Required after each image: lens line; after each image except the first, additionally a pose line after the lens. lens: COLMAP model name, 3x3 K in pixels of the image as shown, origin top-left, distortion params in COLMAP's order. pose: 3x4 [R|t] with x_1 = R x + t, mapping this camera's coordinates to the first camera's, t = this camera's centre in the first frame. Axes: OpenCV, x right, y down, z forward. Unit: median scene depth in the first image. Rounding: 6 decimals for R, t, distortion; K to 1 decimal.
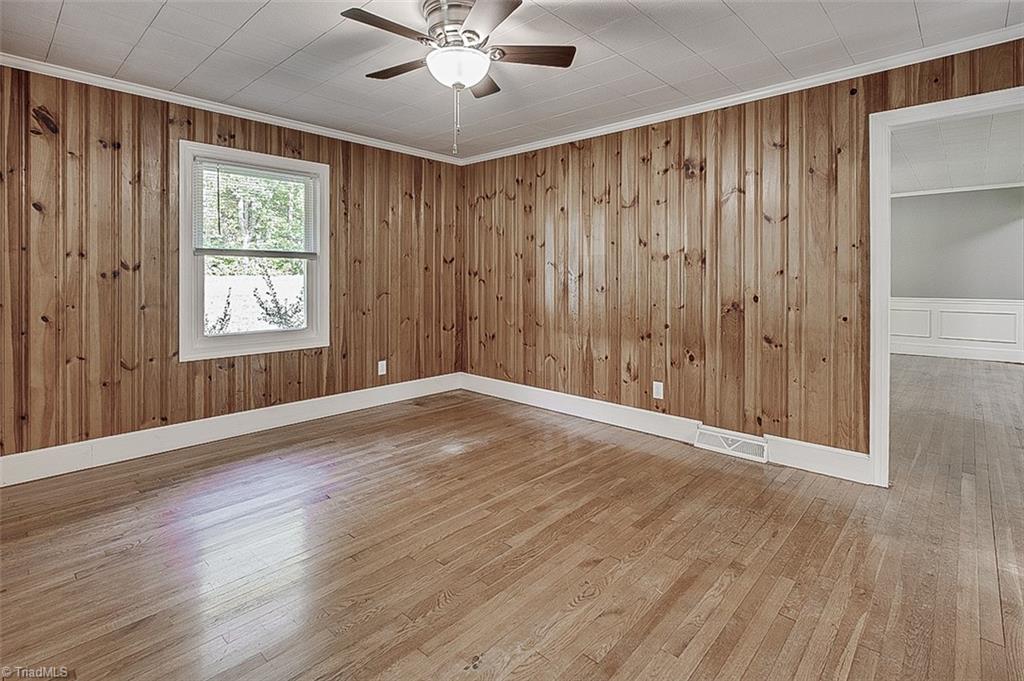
lens RADIAL K [[495.1, 0, 512.9], [0, 495.1, 280.5], [0, 0, 1]] dist [0.003584, 0.000810]
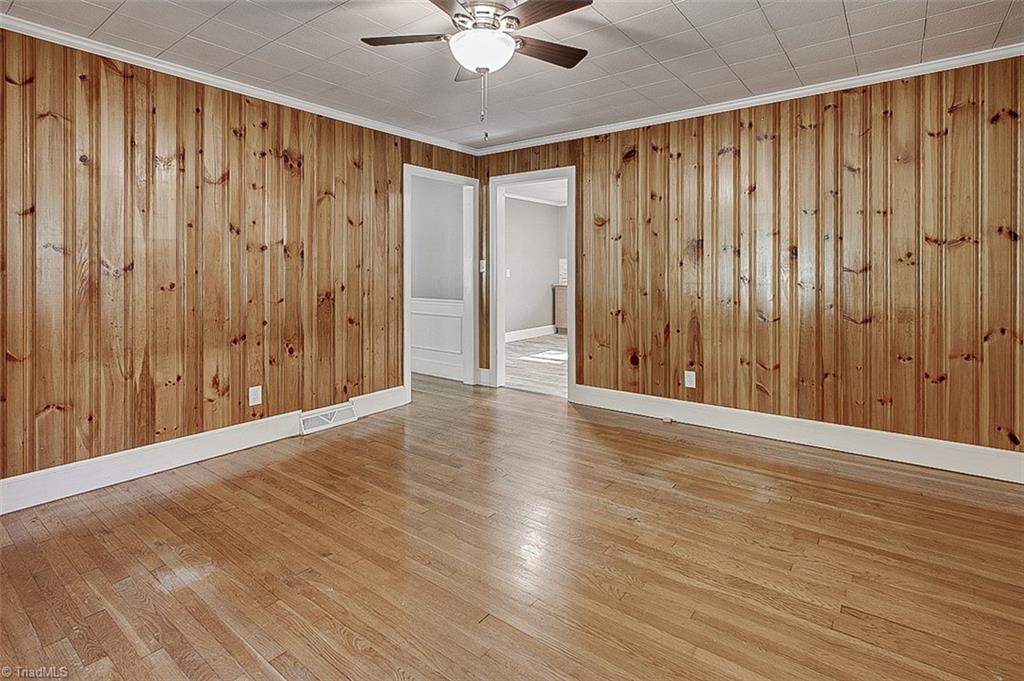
lens RADIAL K [[499.8, 0, 514.1], [0, 499.8, 271.1], [0, 0, 1]] dist [-0.000420, 0.000782]
pose [[-0.091703, -0.008029, 0.995754, -0.665030], [0.002565, 0.999962, 0.008299, -0.011118], [-0.995783, 0.003315, -0.091679, 0.626134]]
